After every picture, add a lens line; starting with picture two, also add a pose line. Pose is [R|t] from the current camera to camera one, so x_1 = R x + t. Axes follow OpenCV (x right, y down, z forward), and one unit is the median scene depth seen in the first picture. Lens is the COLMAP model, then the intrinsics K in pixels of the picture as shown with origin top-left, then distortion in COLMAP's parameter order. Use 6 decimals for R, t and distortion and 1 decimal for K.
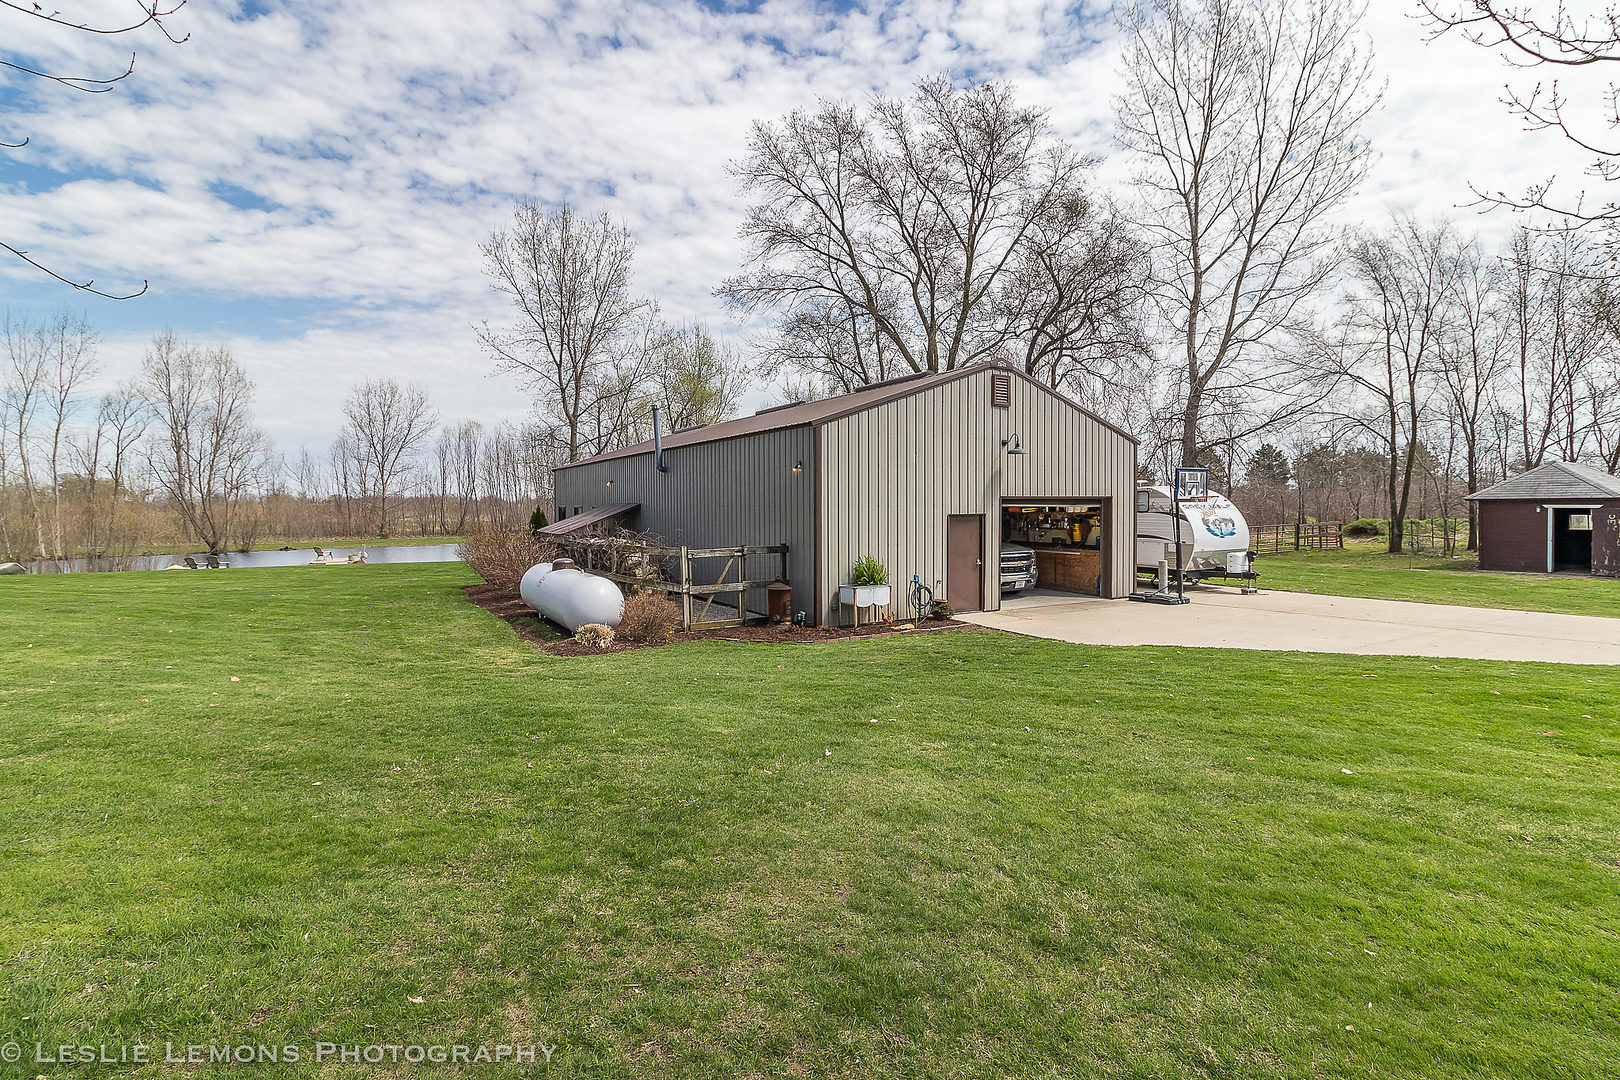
lens RADIAL K [[754.6, 0, 814.7], [0, 754.6, 526.3], [0, 0, 1]] dist [-0.000749, 0.002464]
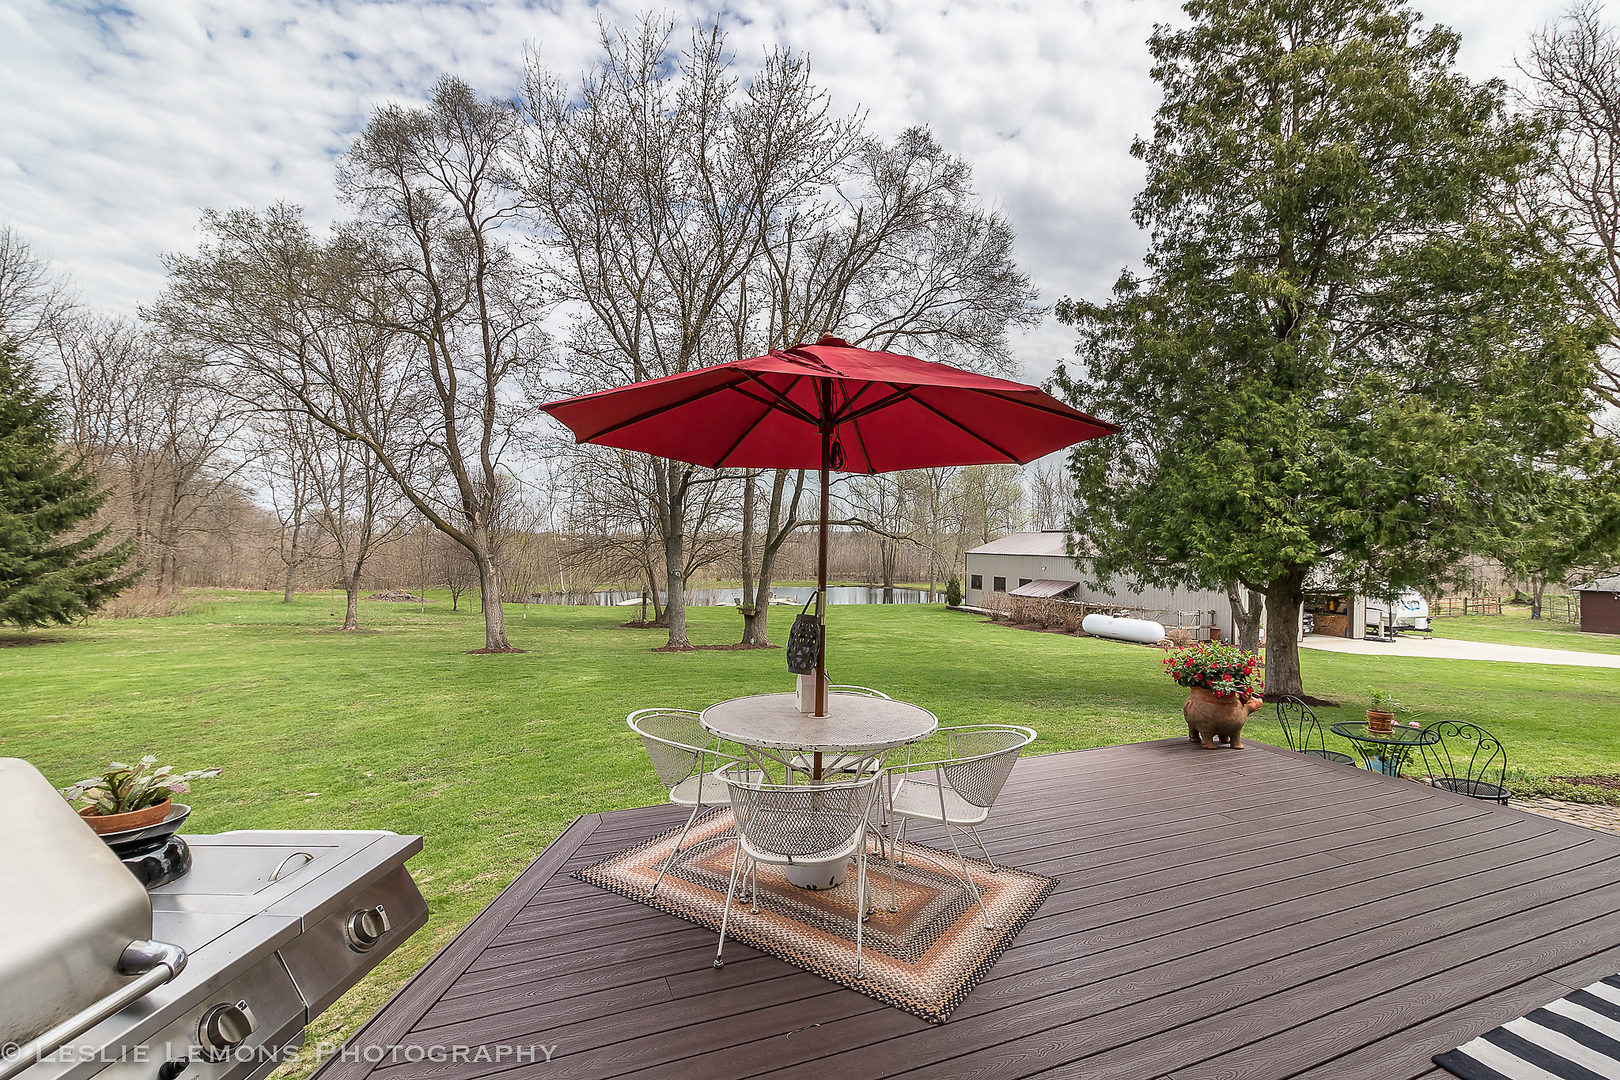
lens RADIAL K [[754.6, 0, 806.5], [0, 754.6, 544.3], [0, 0, 1]] dist [-0.000749, 0.002464]
pose [[0.985268, 0.017834, -0.170084, -0.763179], [-0.021417, 0.999585, -0.019255, -0.095526], [0.169670, 0.022614, 0.985242, -1.349432]]
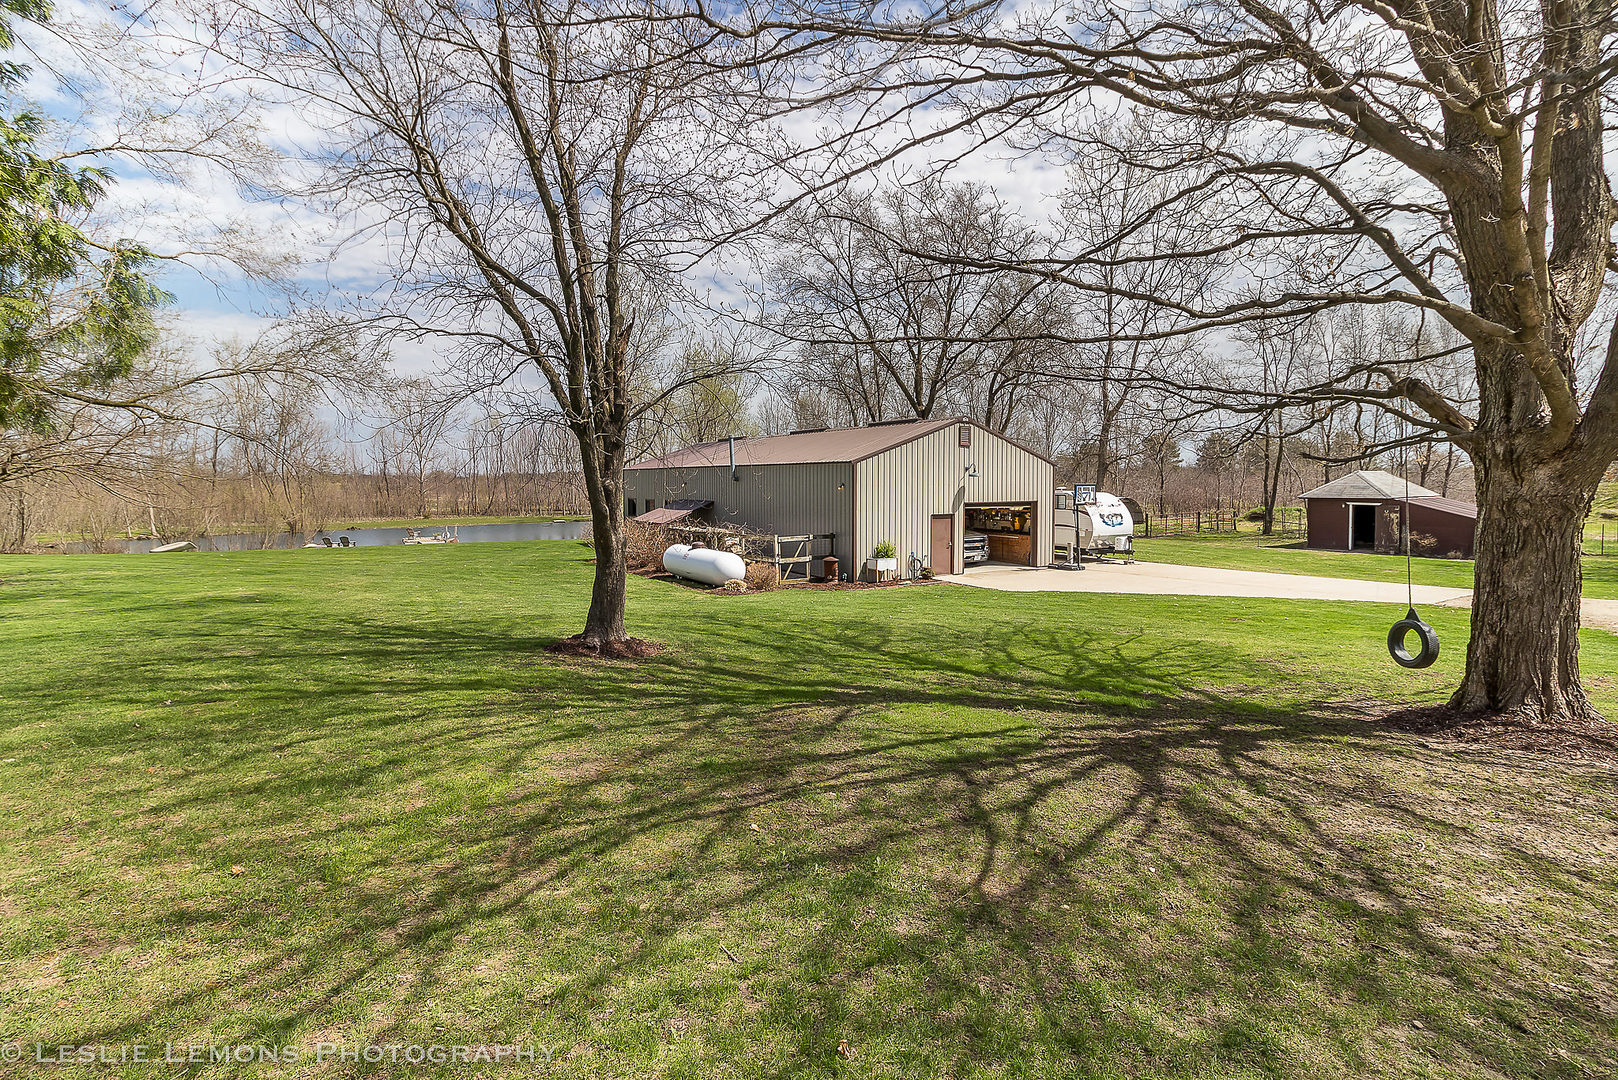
lens RADIAL K [[753.6, 0, 807.7], [0, 753.6, 544.8], [0, 0, 1]] dist [-0.000749, 0.002464]
pose [[0.999838, -0.000412, 0.017991, -0.101400], [-0.000589, 0.998453, 0.055594, -0.034851], [-0.017986, -0.055595, 0.998291, -0.527063]]
